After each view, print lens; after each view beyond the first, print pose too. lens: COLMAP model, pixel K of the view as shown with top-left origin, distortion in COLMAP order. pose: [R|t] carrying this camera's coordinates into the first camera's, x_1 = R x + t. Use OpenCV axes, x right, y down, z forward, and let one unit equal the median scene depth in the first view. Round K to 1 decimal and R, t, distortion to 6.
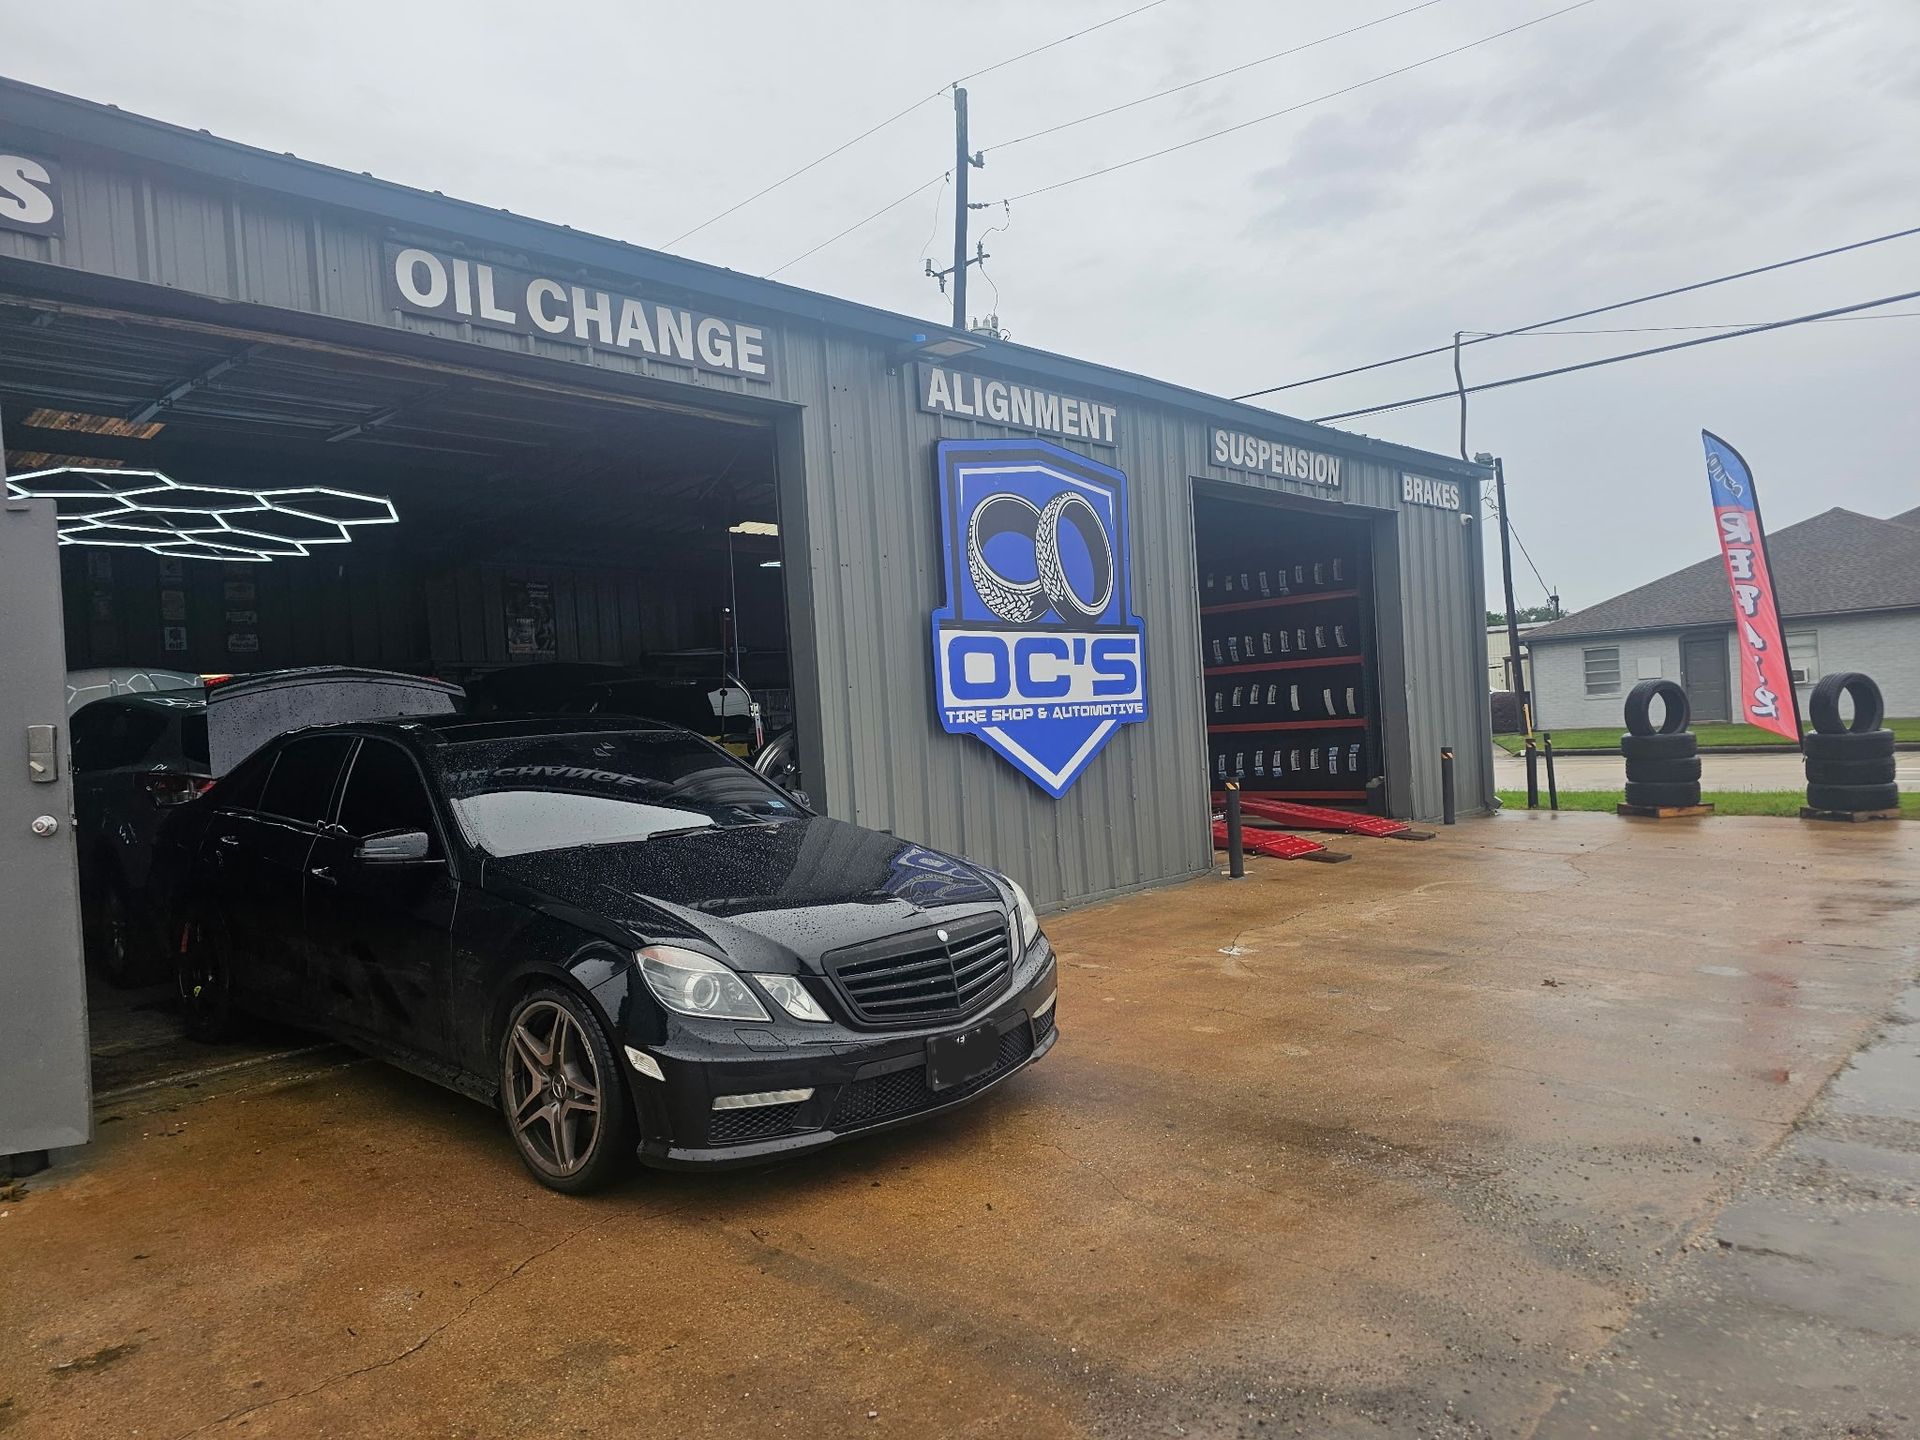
lens RADIAL K [[1343.2, 0, 960.0], [0, 1343.2, 720.0], [0, 0, 1]] dist [0.016310, -0.002984]
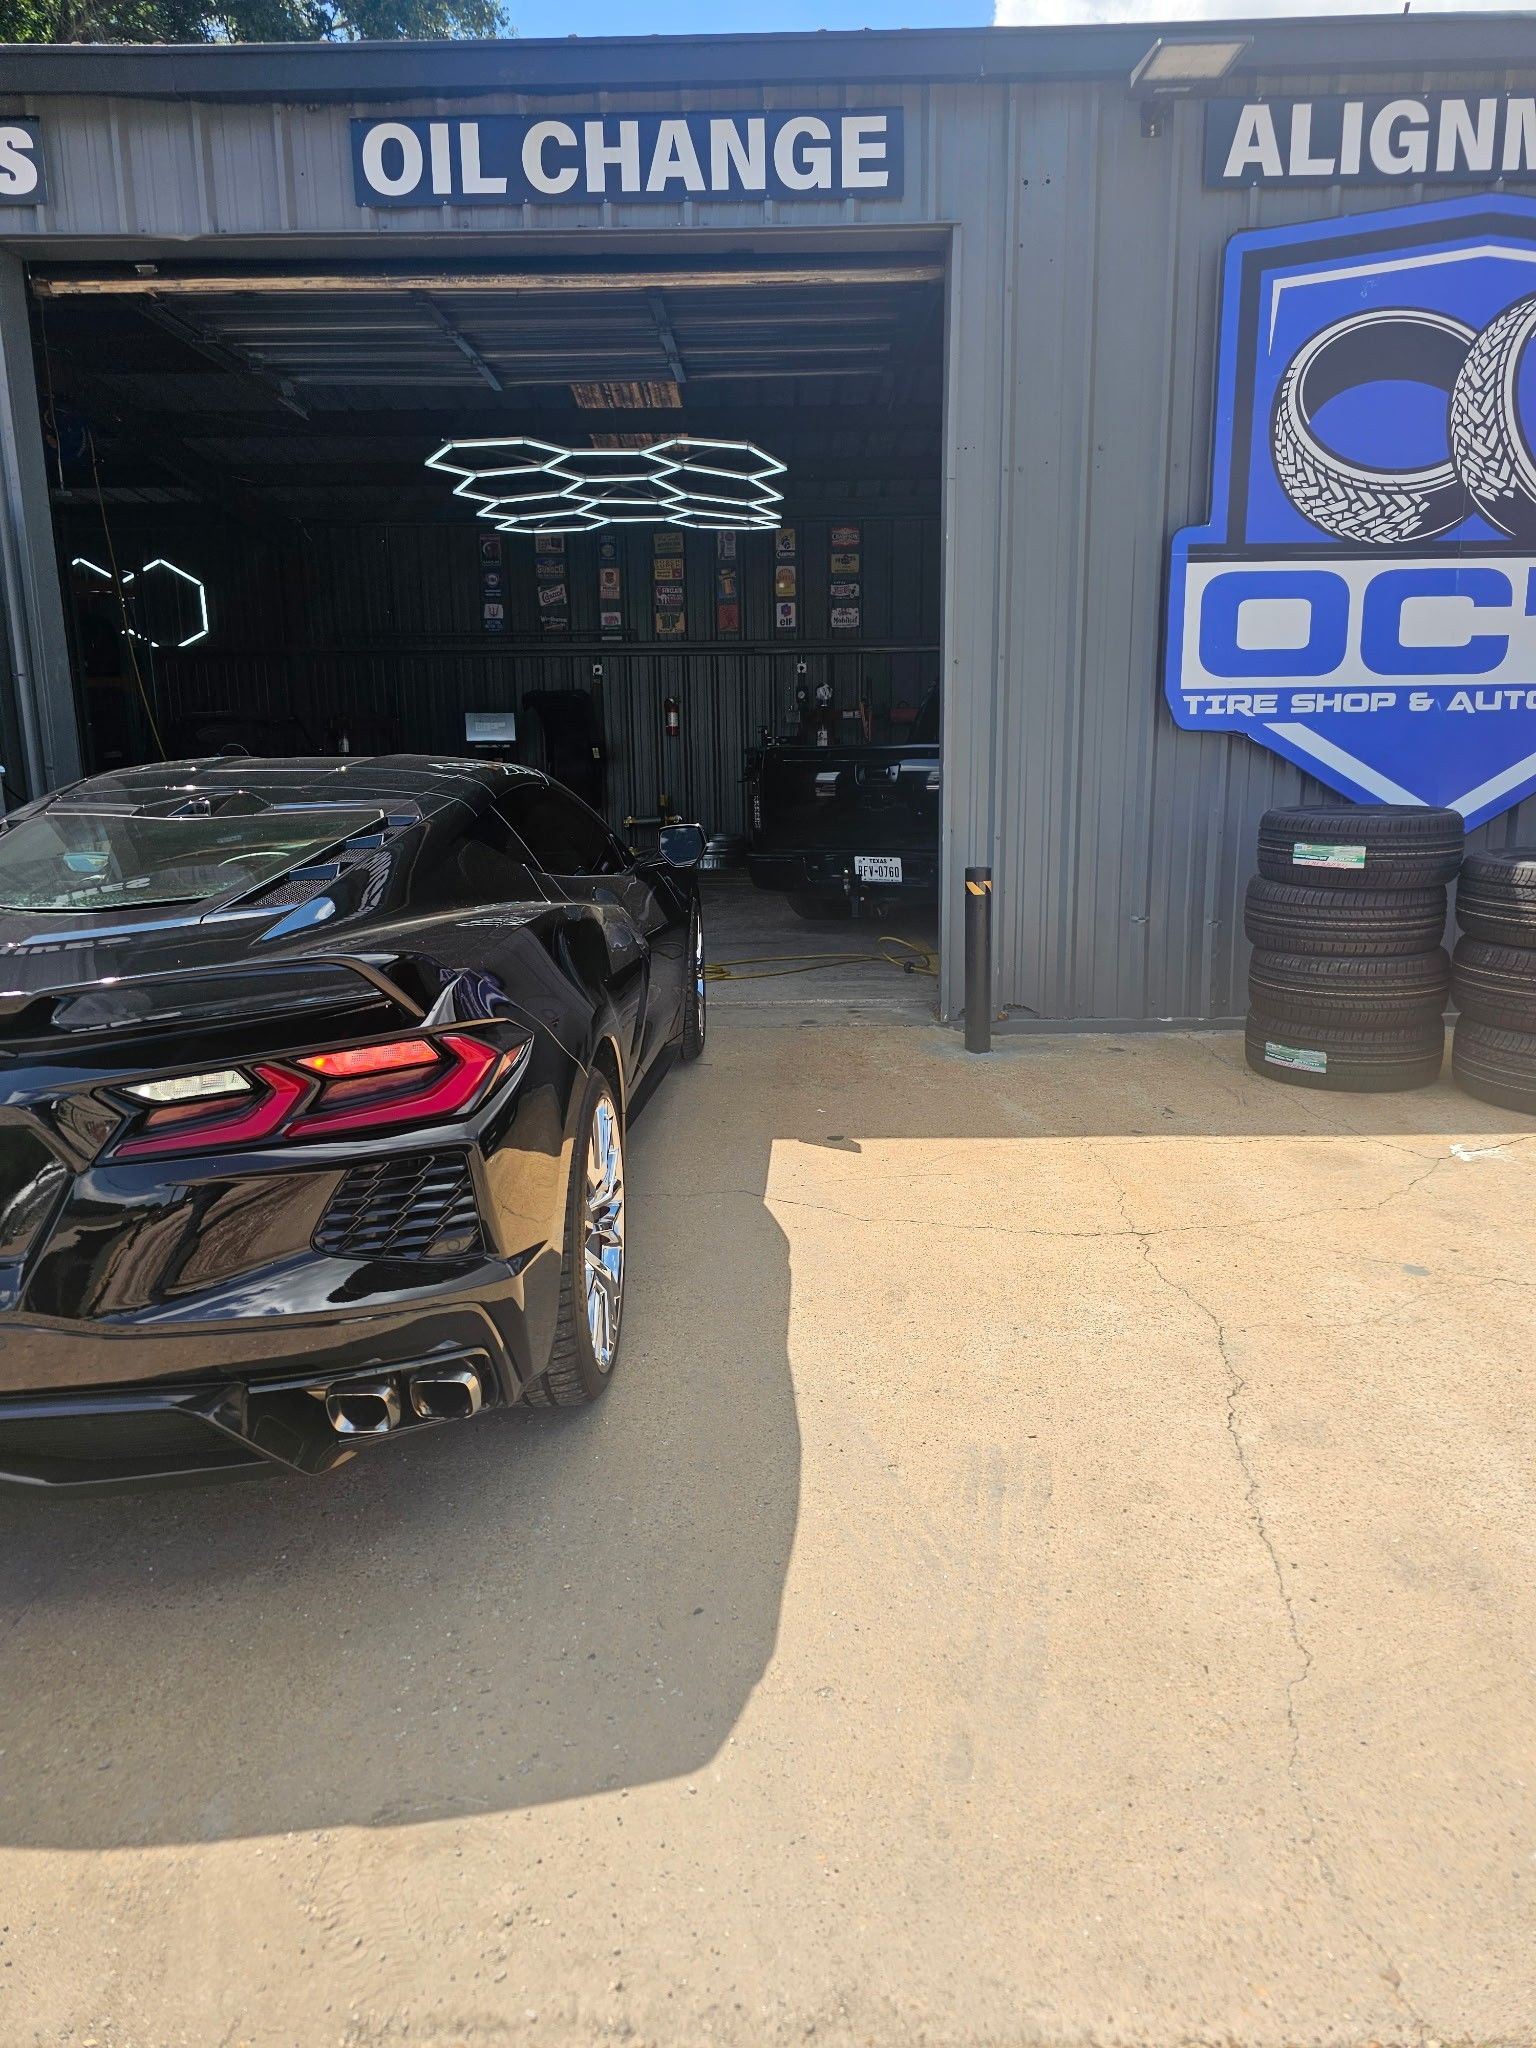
lens RADIAL K [[1432.8, 0, 769.1], [0, 1432.8, 985.3], [0, 0, 1]] dist [0.016310, -0.002984]
pose [[0.666259, 0.163005, -0.727687, 0.372997], [-0.022012, 0.979691, 0.199301, -0.002966], [0.745395, -0.116769, 0.656316, 0.384343]]
